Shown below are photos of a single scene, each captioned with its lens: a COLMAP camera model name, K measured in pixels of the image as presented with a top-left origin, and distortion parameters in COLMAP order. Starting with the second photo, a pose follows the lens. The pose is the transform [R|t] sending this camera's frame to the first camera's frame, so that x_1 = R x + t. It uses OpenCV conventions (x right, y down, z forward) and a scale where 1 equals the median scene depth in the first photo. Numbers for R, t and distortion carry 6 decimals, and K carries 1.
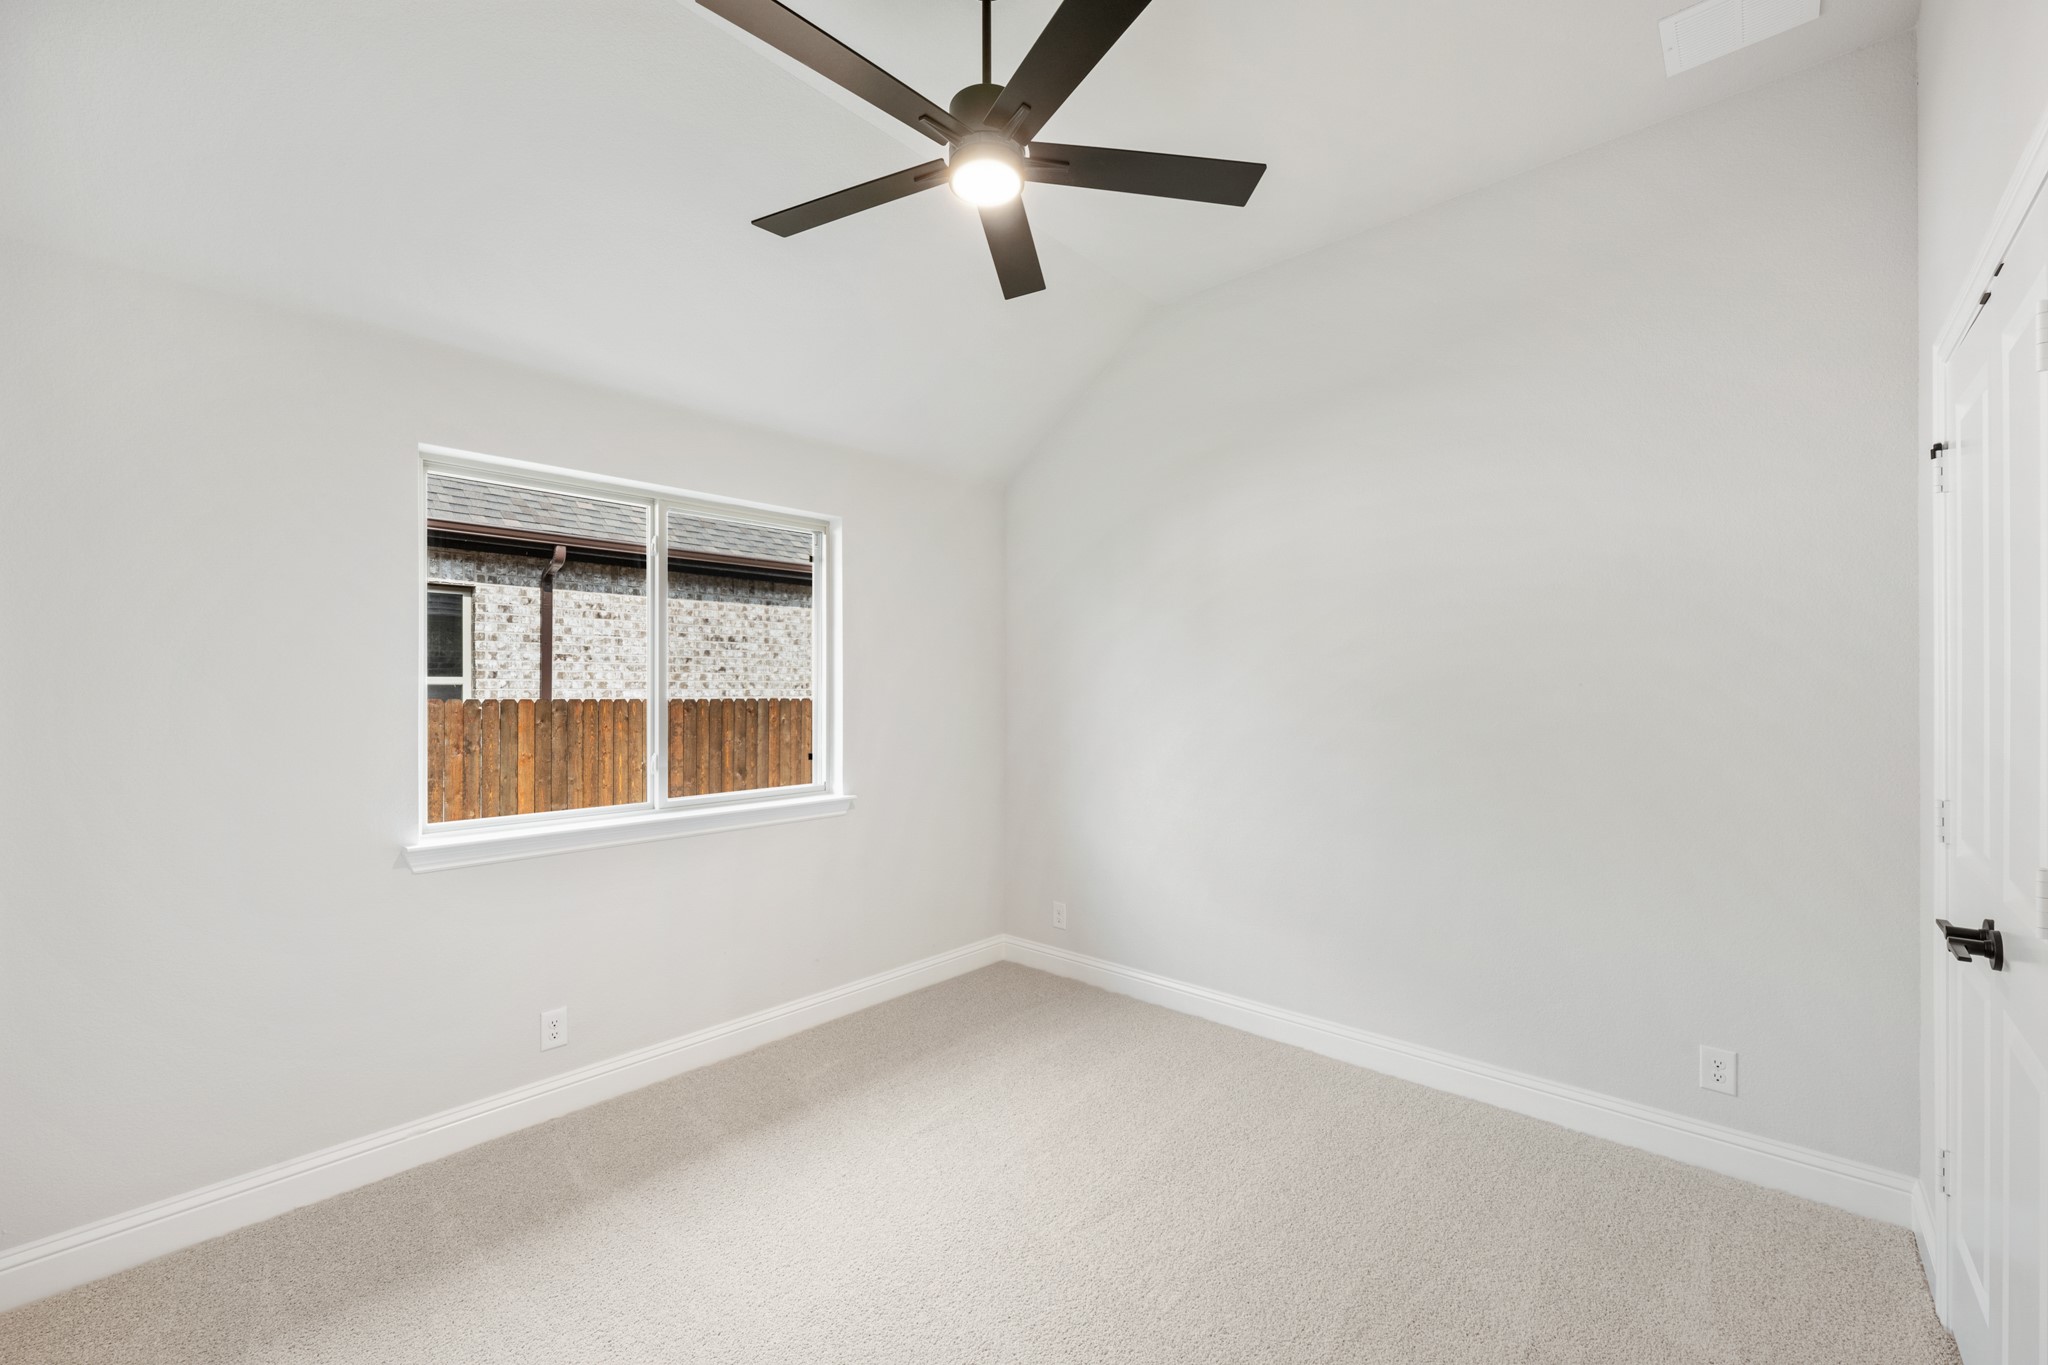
lens RADIAL K [[834.7, 0, 1024.0], [0, 834.7, 682.5], [0, 0, 1]] dist [0.001585, -0.000407]
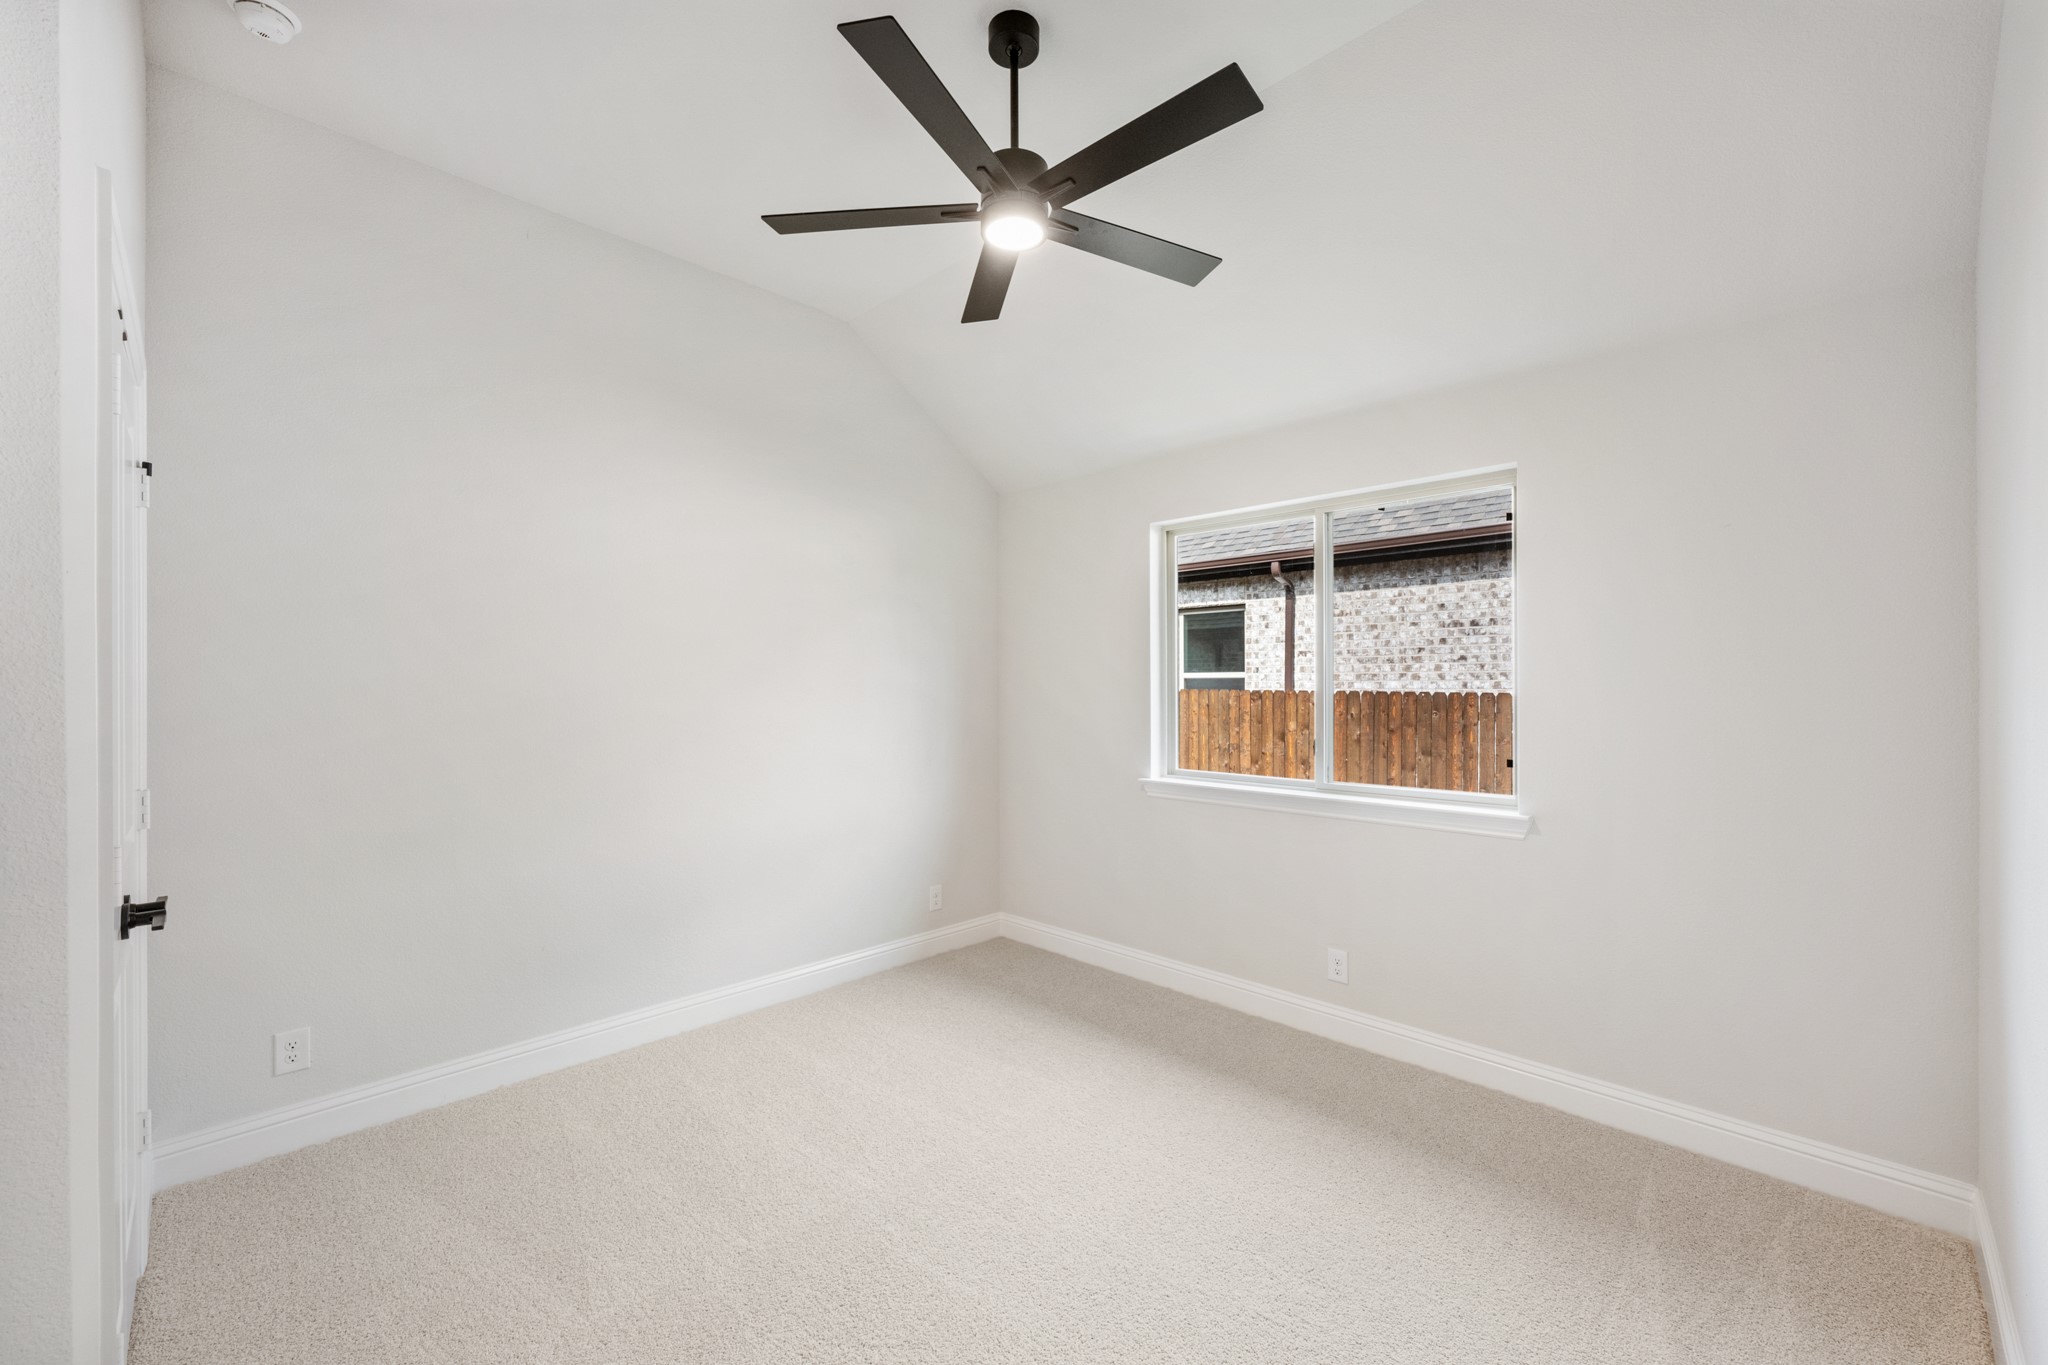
lens RADIAL K [[834.7, 0, 1024.0], [0, 834.7, 682.5], [0, 0, 1]] dist [0.001585, -0.000407]
pose [[-0.051243, 0.001385, -0.998685, 0.595483], [0.011350, 0.999935, 0.000805, 0.004313], [0.998622, -0.011294, -0.051256, 0.631111]]
